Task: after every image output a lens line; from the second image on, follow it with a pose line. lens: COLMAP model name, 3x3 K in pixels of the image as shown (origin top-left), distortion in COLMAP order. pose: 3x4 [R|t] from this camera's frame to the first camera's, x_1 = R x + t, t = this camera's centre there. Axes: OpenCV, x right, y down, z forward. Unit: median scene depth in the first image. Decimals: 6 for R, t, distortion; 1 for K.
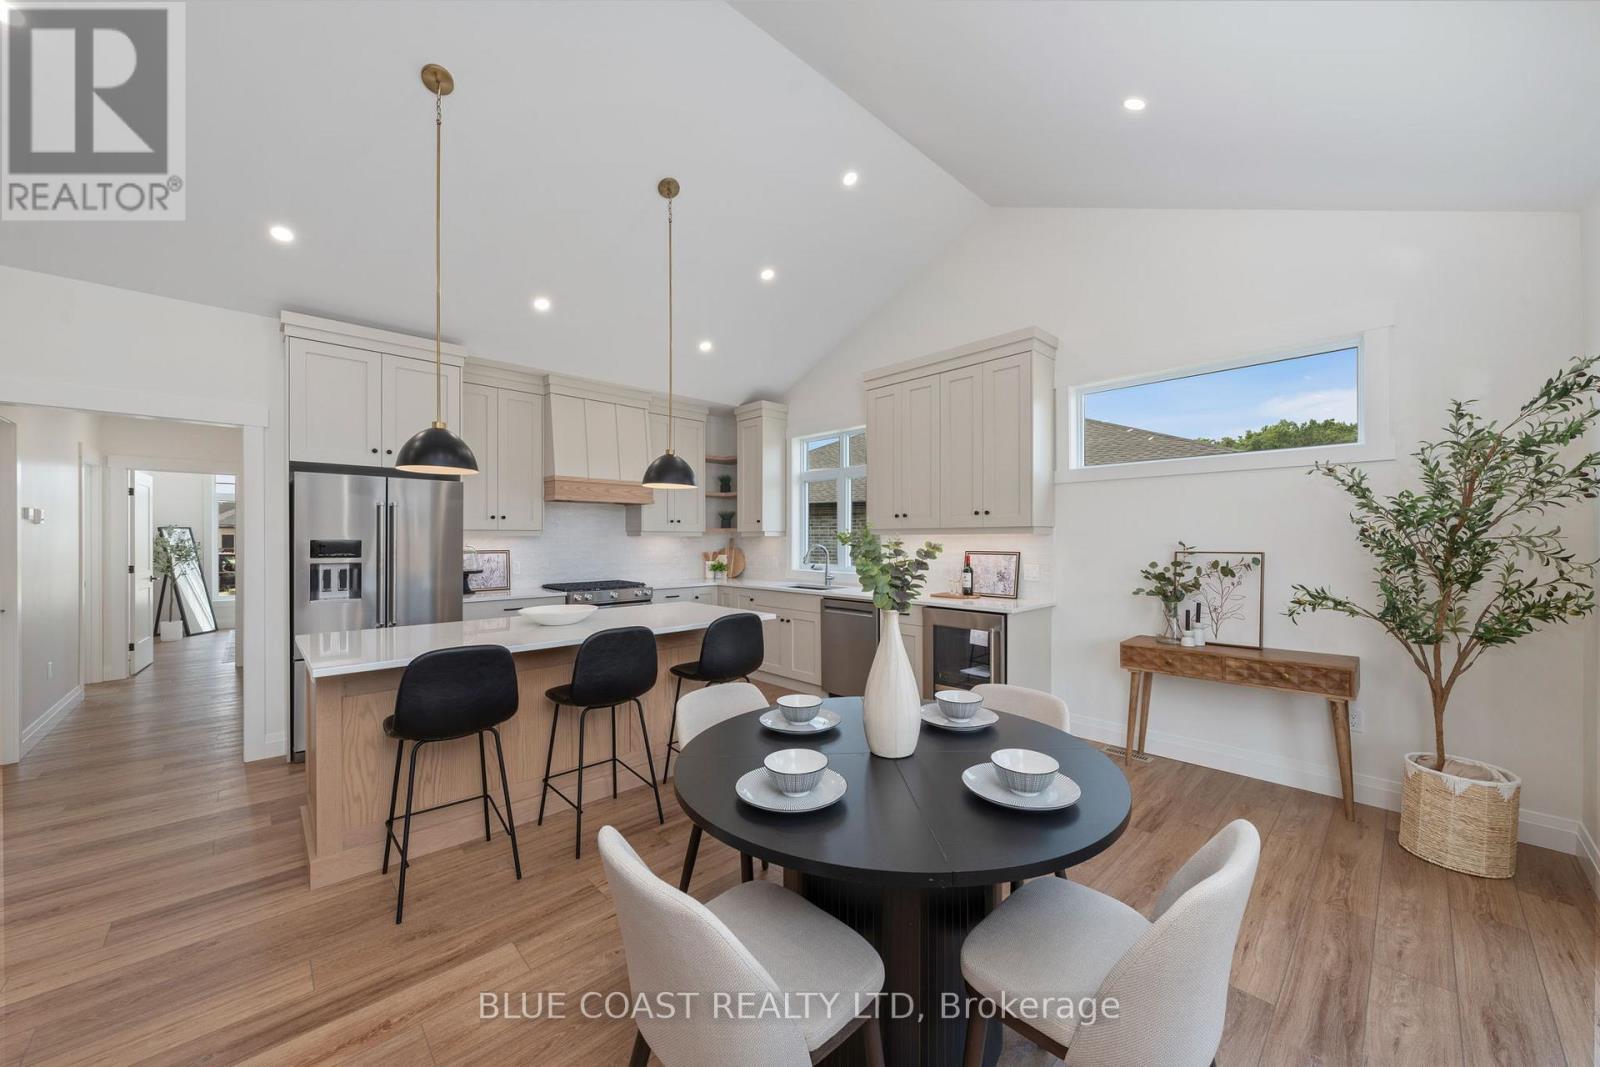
lens RADIAL K [[610.4, 0, 813.8], [0, 610.4, 540.0], [0, 0, 1]] dist [0.000654, -0.000082]
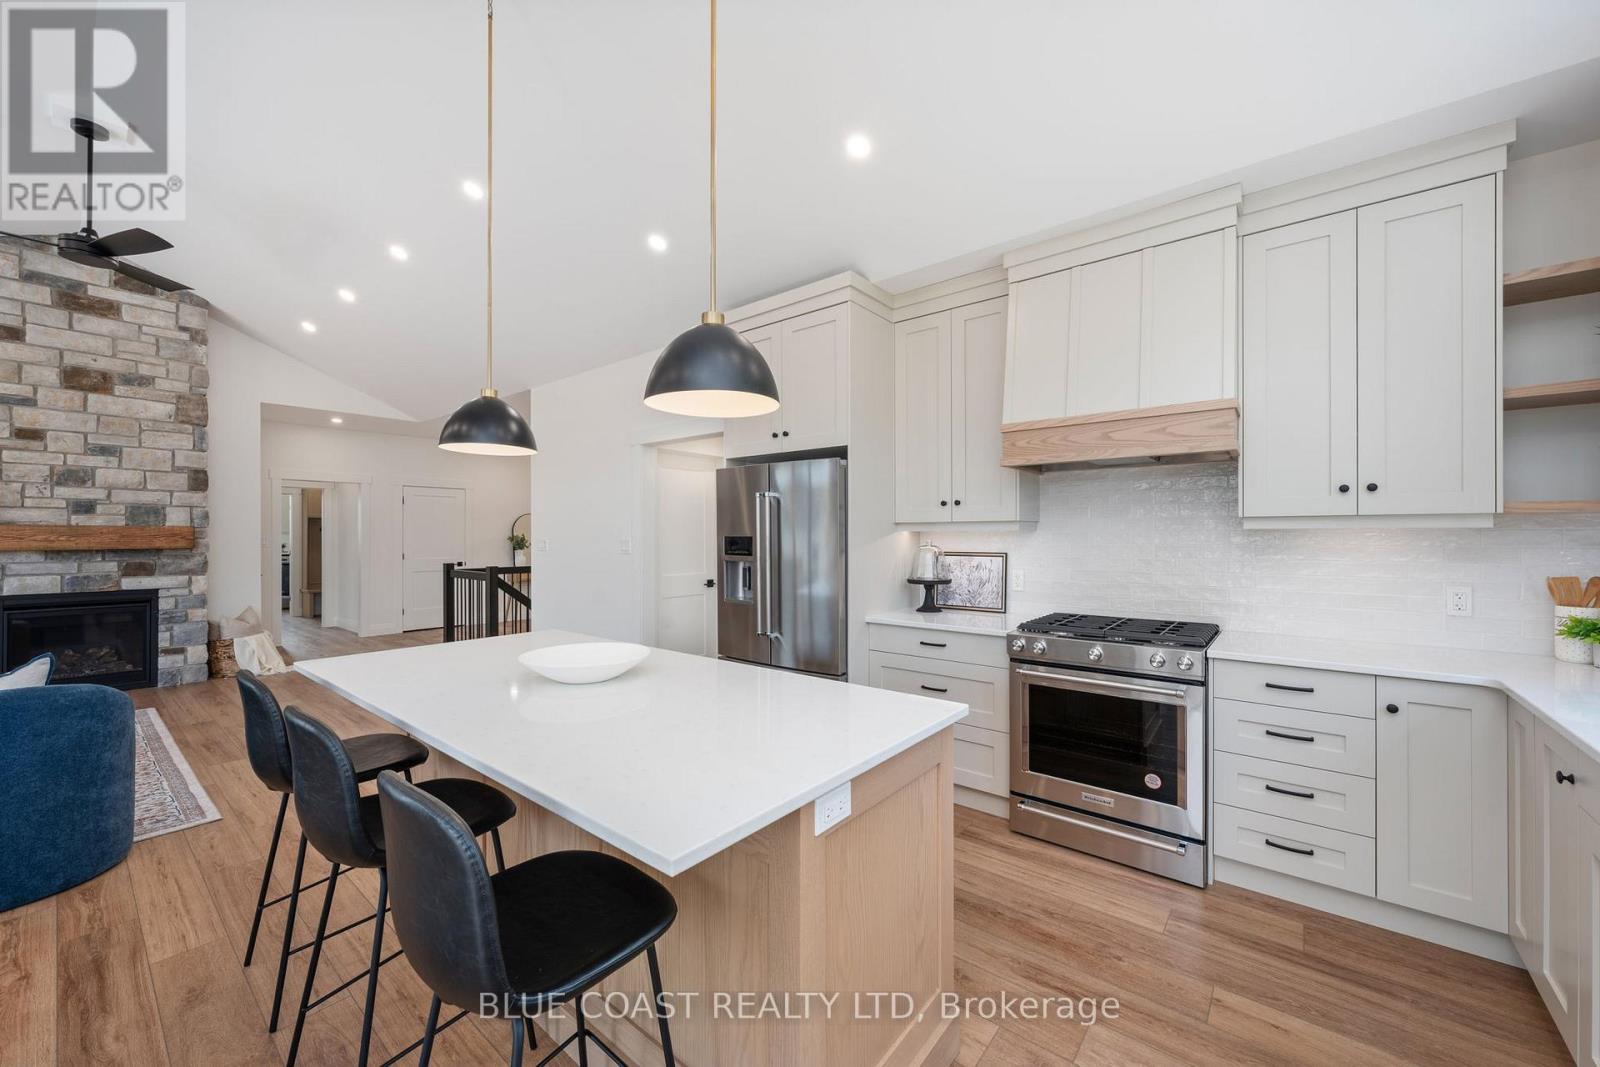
lens RADIAL K [[610.4, 0, 802.6], [0, 610.4, 537.6], [0, 0, 1]] dist [0.000654, -0.000082]
pose [[0.108524, 0.001795, -0.994092, 0.204491], [-0.002566, 0.999996, 0.001526, 0.000085], [0.994091, 0.002385, 0.108528, 1.200376]]
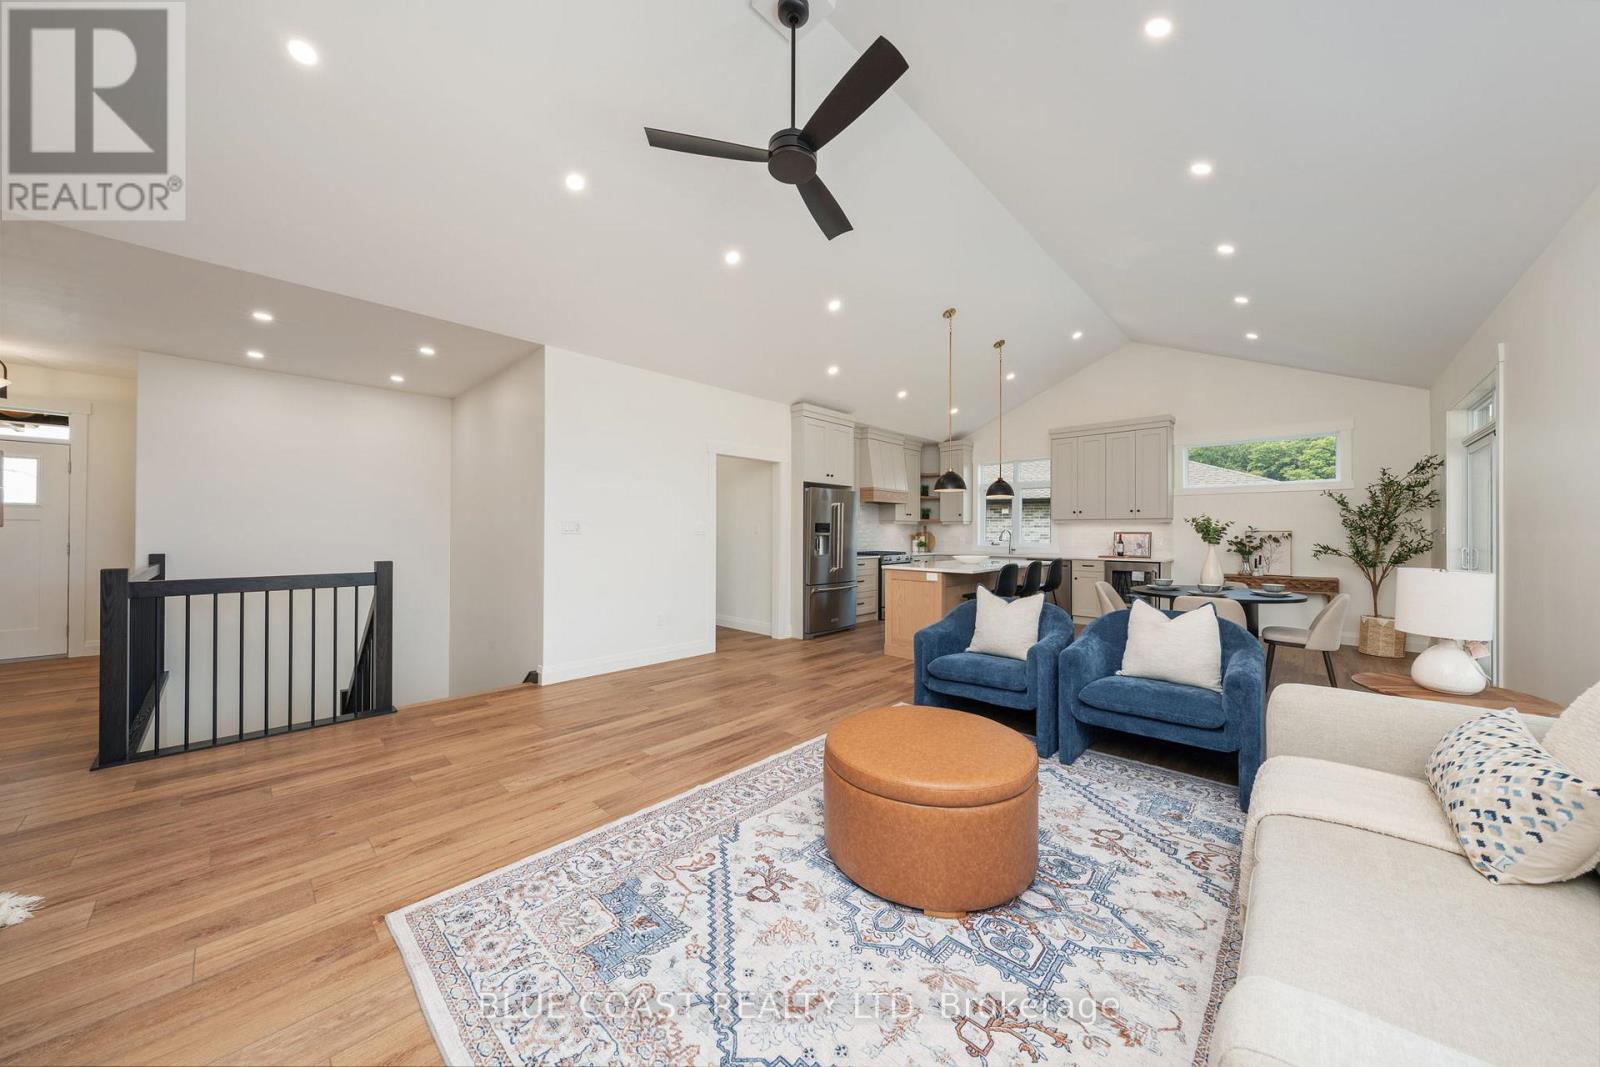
lens RADIAL K [[544.3, 0, 838.1], [0, 544.3, 529.0], [0, 0, 1]] dist [-0.003506, -0.000365]
pose [[0.998353, 0.005173, 0.057141, -0.935859], [-0.004810, 0.999967, -0.006477, 0.033578], [-0.057172, 0.006192, 0.998345, -0.781713]]
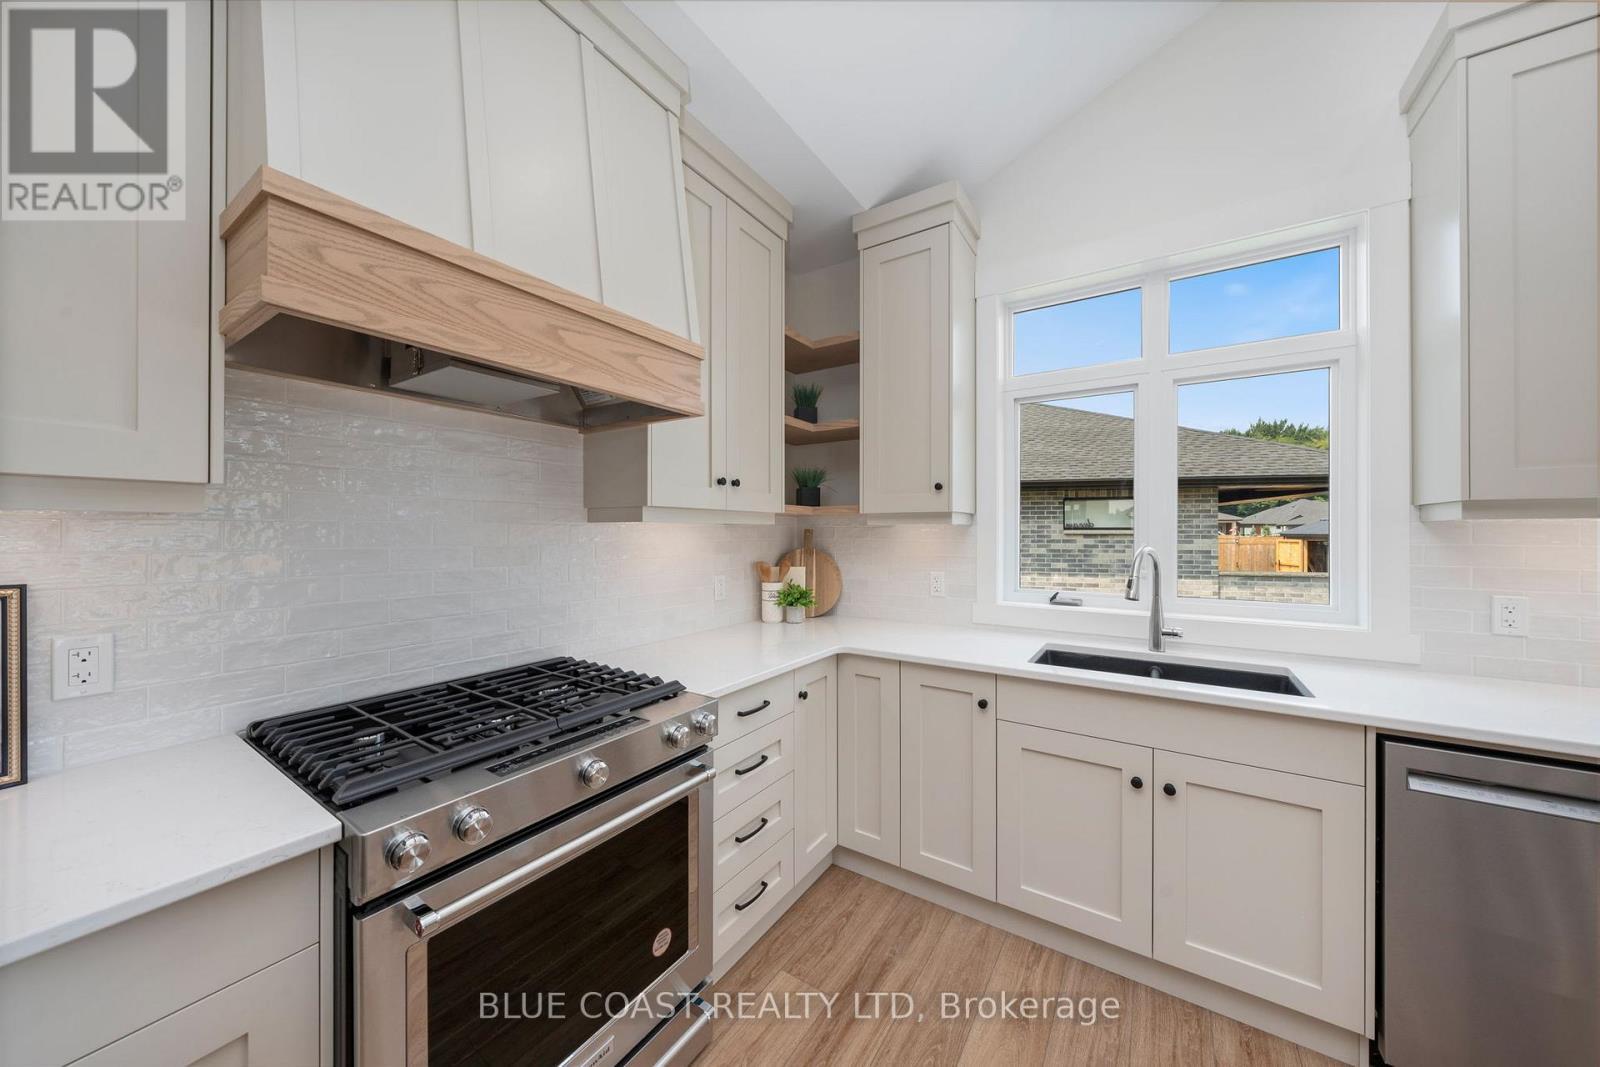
lens RADIAL K [[544.3, 0, 806.3], [0, 544.3, 529.9], [0, 0, 1]] dist [-0.003506, -0.000365]
pose [[0.974450, 0.002837, 0.224586, -0.488991], [-0.001620, 0.999983, -0.005603, -0.000270], [-0.224598, 0.005096, 0.974438, 1.298645]]
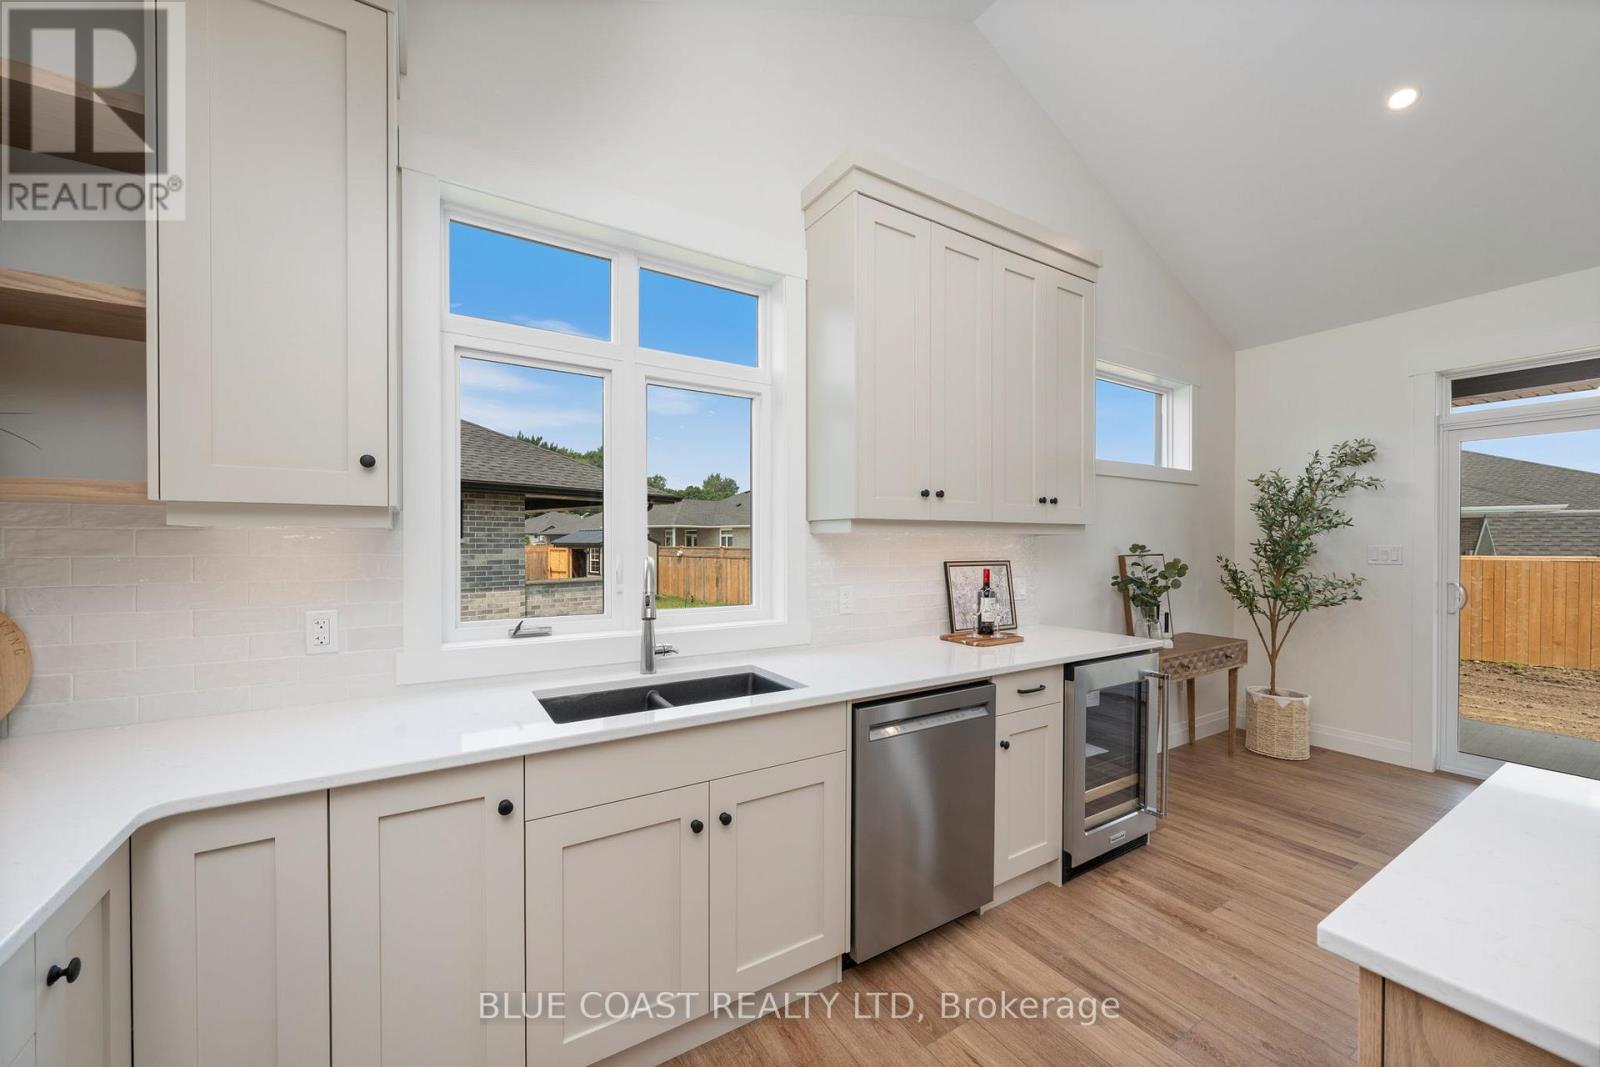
lens RADIAL K [[610.4, 0, 809.5], [0, 610.4, 547.4], [0, 0, 1]] dist [0.000654, -0.000082]
pose [[0.185981, -0.006552, 0.982531, -0.544115], [-0.001721, 0.999974, 0.006994, -0.000214], [-0.982552, -0.002991, 0.185965, 1.531182]]
